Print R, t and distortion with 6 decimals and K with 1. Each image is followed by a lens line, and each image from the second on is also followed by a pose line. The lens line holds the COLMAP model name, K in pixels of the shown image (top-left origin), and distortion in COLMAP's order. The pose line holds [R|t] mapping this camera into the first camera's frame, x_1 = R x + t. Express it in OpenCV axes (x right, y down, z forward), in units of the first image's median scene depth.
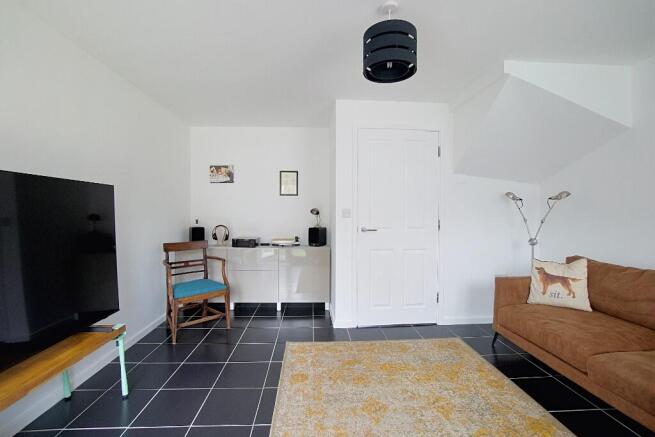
lens RADIAL K [[291.8, 0, 325.4], [0, 291.8, 213.0], [0, 0, 1]] dist [-0.063503, 0.022750]
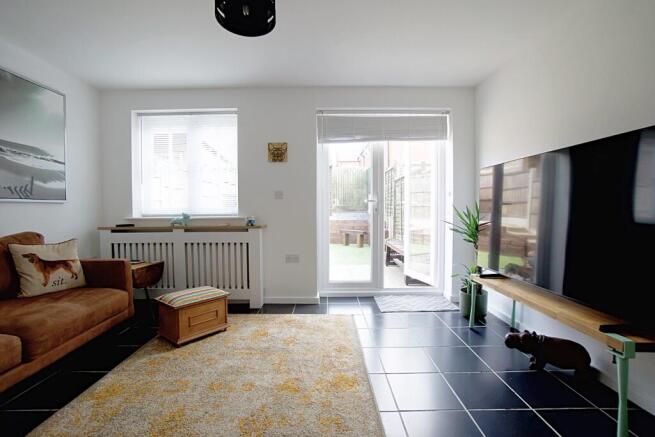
lens RADIAL K [[291.8, 0, 325.4], [0, 291.8, 213.0], [0, 0, 1]] dist [-0.063503, 0.022750]
pose [[-0.998922, 0.003421, 0.046286, -0.039096], [0.004572, 0.999683, 0.024777, 0.054463], [-0.046187, 0.024962, -0.998621, 1.123826]]
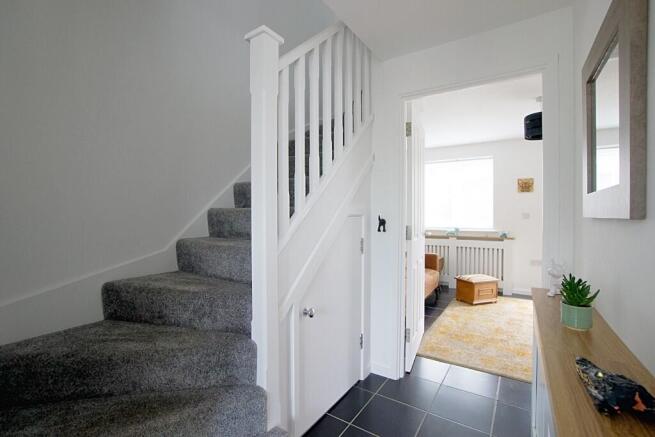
lens RADIAL K [[291.8, 0, 325.4], [0, 291.8, 213.0], [0, 0, 1]] dist [-0.063503, 0.022750]
pose [[-0.791032, -0.002306, 0.611771, 0.119639], [0.004486, 0.999944, 0.009569, -0.028303], [-0.611759, 0.010314, -0.790977, 1.913792]]
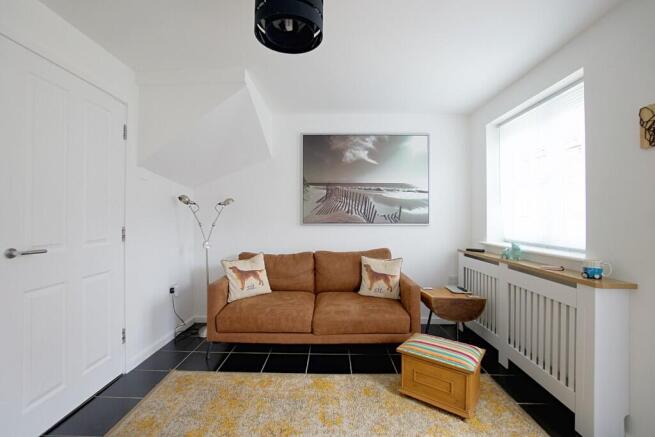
lens RADIAL K [[298.7, 0, 330.0], [0, 298.7, 213.9], [0, 0, 1]] dist [-0.071509, 0.024527]
pose [[0.064165, 0.008512, 0.997903, -0.326697], [0.004087, 0.999953, -0.008793, -0.000292], [-0.997931, 0.004643, 0.064128, 0.500668]]
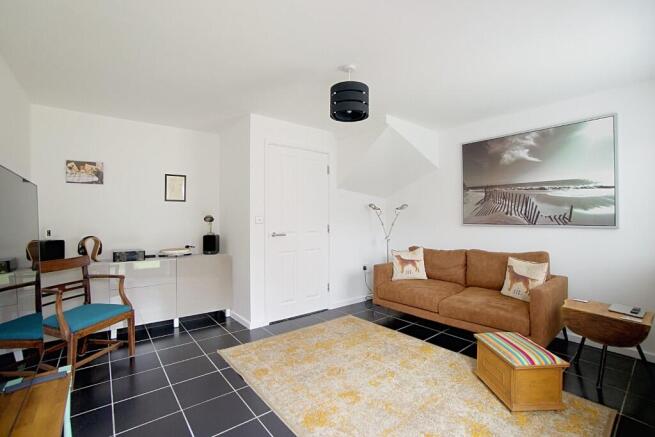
lens RADIAL K [[296.6, 0, 325.3], [0, 296.6, 213.1], [0, 0, 1]] dist [-0.063533, 0.024163]
pose [[0.812955, 0.004019, 0.582313, -0.408635], [0.008033, 0.999804, -0.018116, -0.003612], [-0.582271, 0.019405, 0.812763, -0.035617]]
